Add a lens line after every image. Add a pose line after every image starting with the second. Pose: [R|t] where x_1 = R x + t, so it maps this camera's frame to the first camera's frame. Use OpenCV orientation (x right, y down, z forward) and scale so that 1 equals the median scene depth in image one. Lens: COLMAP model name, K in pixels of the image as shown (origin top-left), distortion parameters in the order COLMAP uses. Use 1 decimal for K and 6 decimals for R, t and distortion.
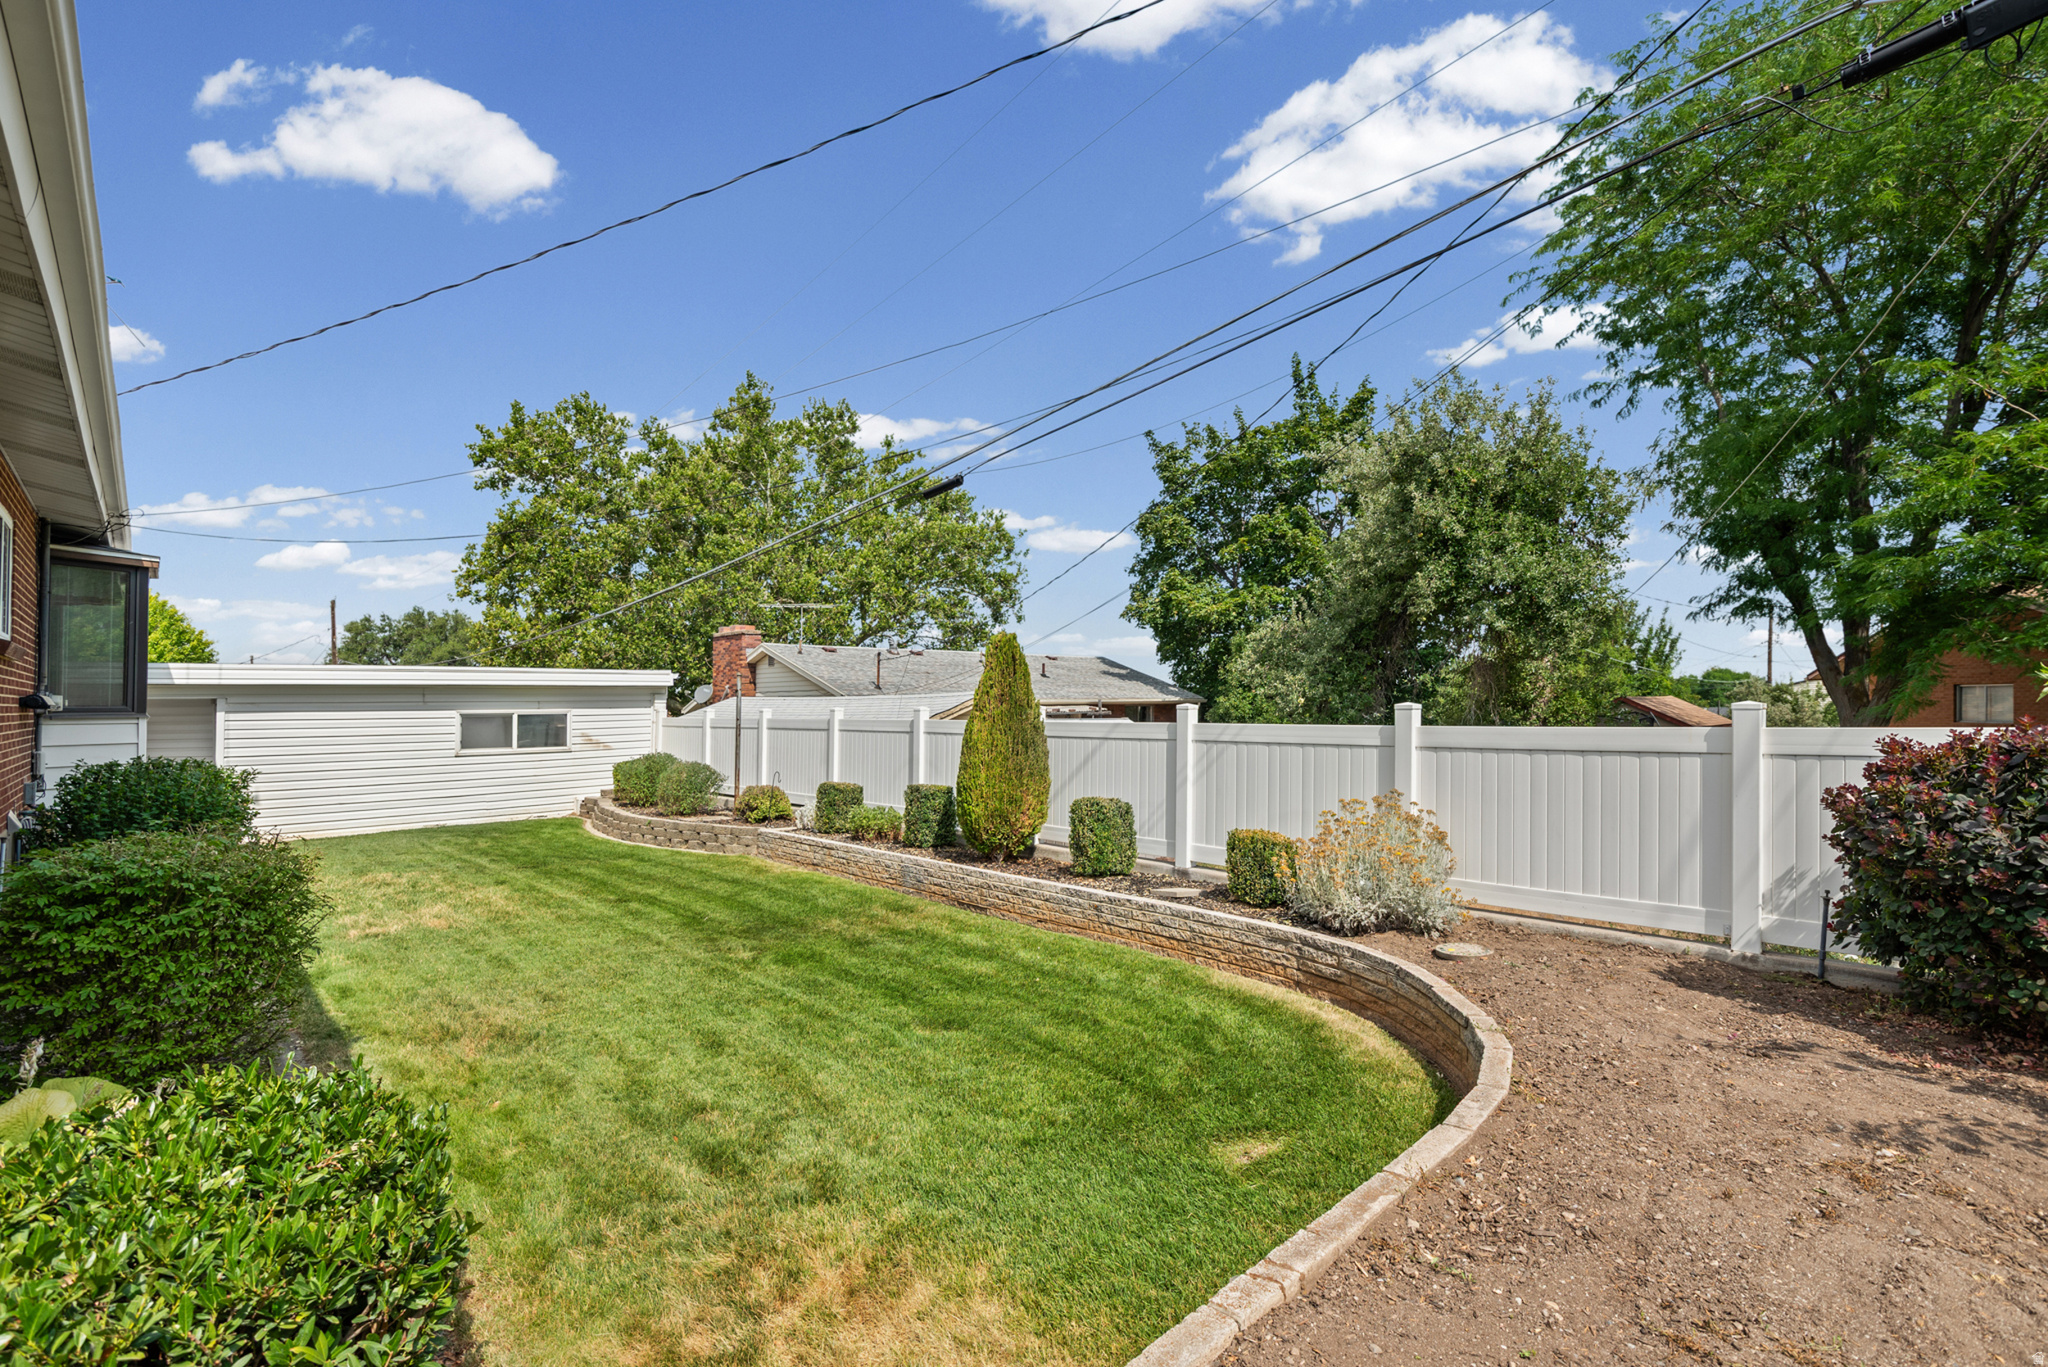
lens RADIAL K [[924.5, 0, 1031.2], [0, 924.5, 698.8], [0, 0, 1]] dist [0.011019, -0.001363]
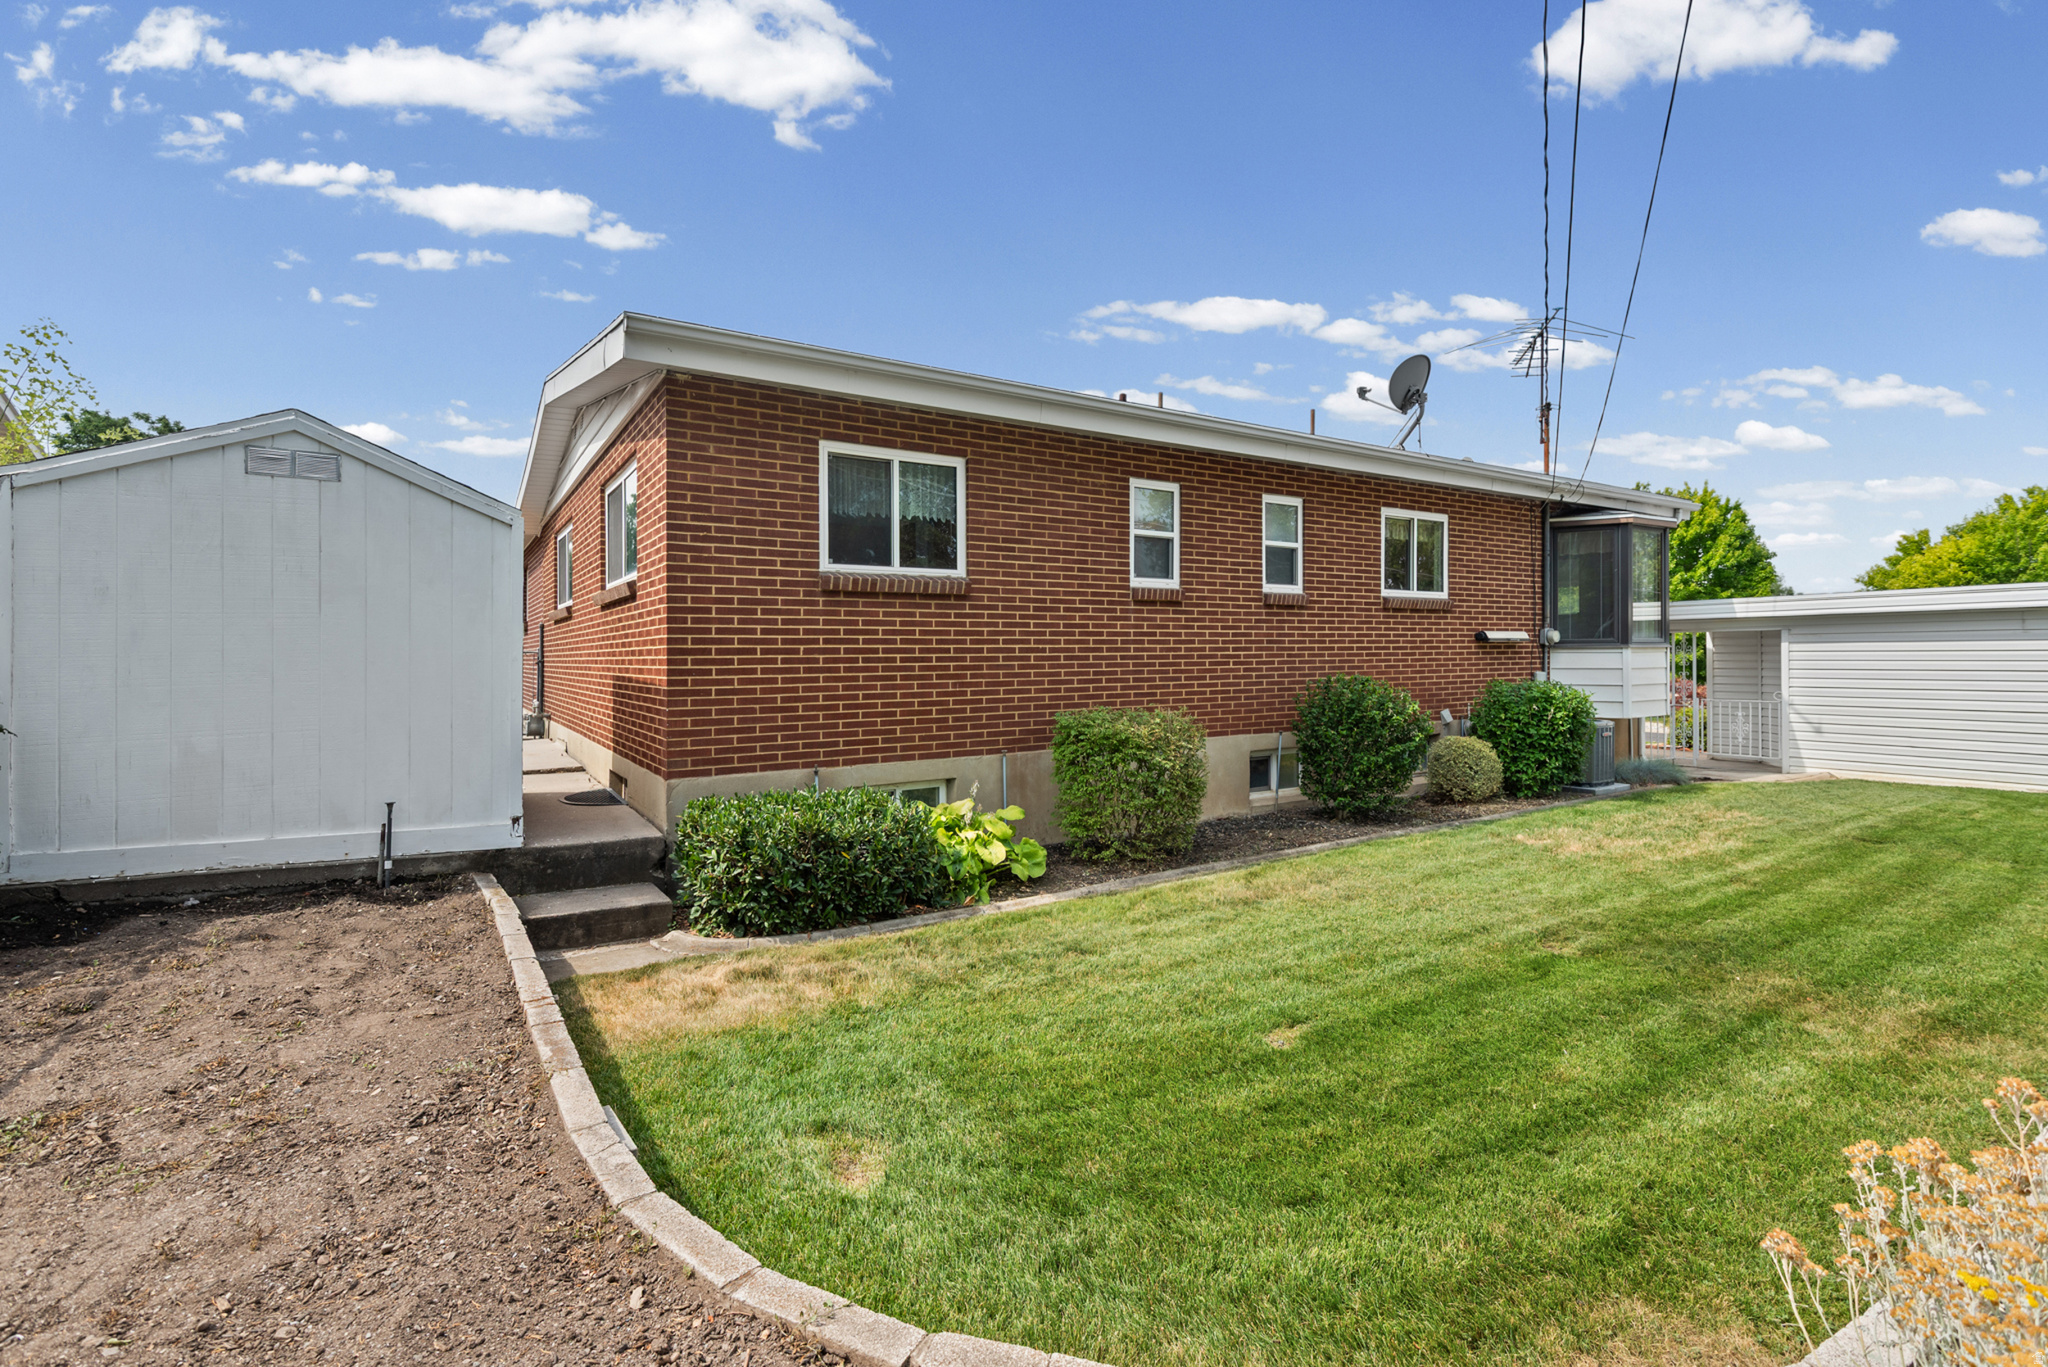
lens RADIAL K [[924.5, 0, 1035.2], [0, 924.5, 648.7], [0, 0, 1]] dist [0.011019, -0.001363]
pose [[-0.159841, 0.004431, -0.987133, 0.279177], [0.018501, 0.999828, 0.001492, 0.003763], [0.986969, -0.018024, -0.159896, 0.345790]]
